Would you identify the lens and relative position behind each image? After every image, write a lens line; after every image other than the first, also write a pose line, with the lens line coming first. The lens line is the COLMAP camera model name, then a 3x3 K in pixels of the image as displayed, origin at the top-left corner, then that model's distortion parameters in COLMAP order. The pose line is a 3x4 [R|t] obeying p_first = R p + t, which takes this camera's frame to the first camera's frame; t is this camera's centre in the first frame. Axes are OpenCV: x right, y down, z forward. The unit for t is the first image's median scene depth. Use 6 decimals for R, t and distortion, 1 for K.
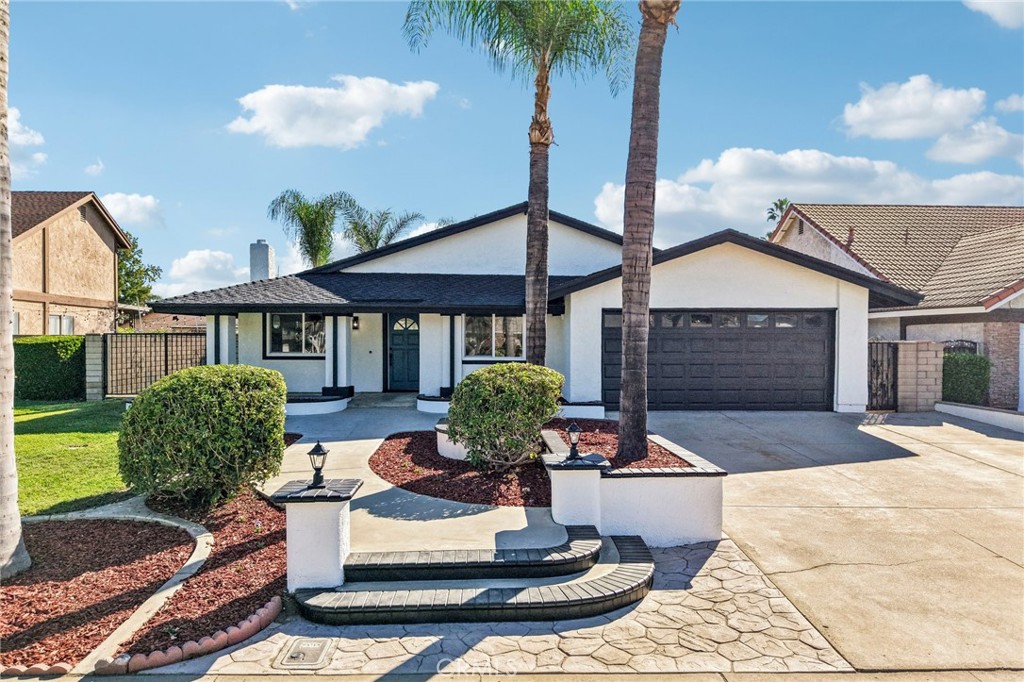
lens RADIAL K [[674.3, 0, 512.0], [0, 674.3, 341.0], [0, 0, 1]] dist [0.021417, -0.001055]
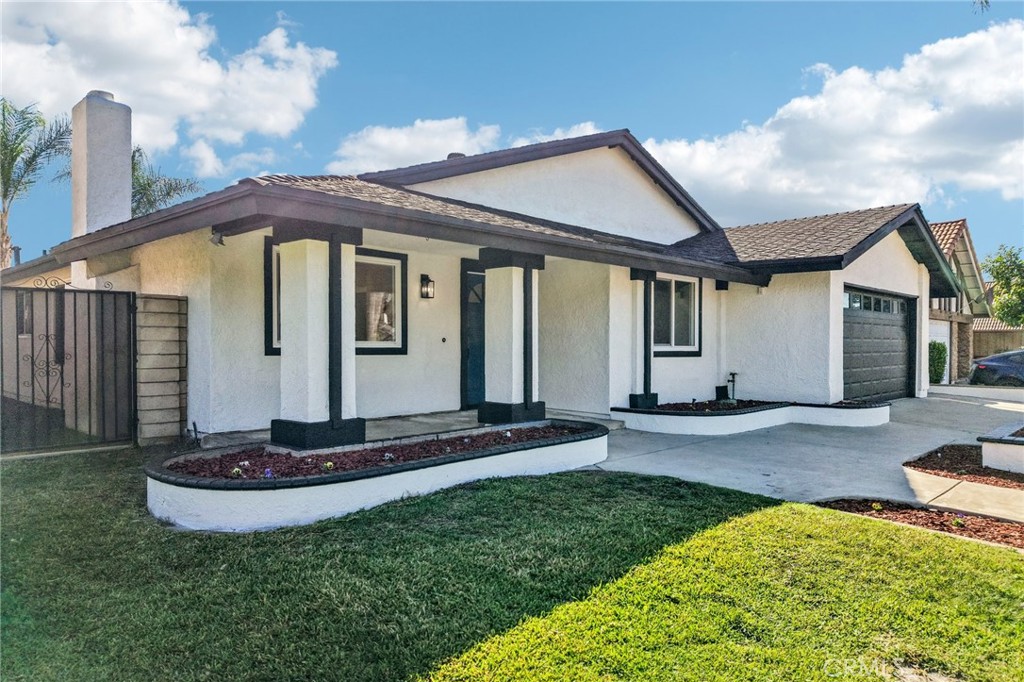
lens RADIAL K [[674.3, 0, 512.0], [0, 674.3, 341.0], [0, 0, 1]] dist [0.021417, -0.001055]
pose [[0.740004, -0.002195, 0.672599, -0.594846], [-0.005880, 0.999935, 0.009732, 0.012849], [-0.672577, -0.011157, 0.739943, 0.597817]]
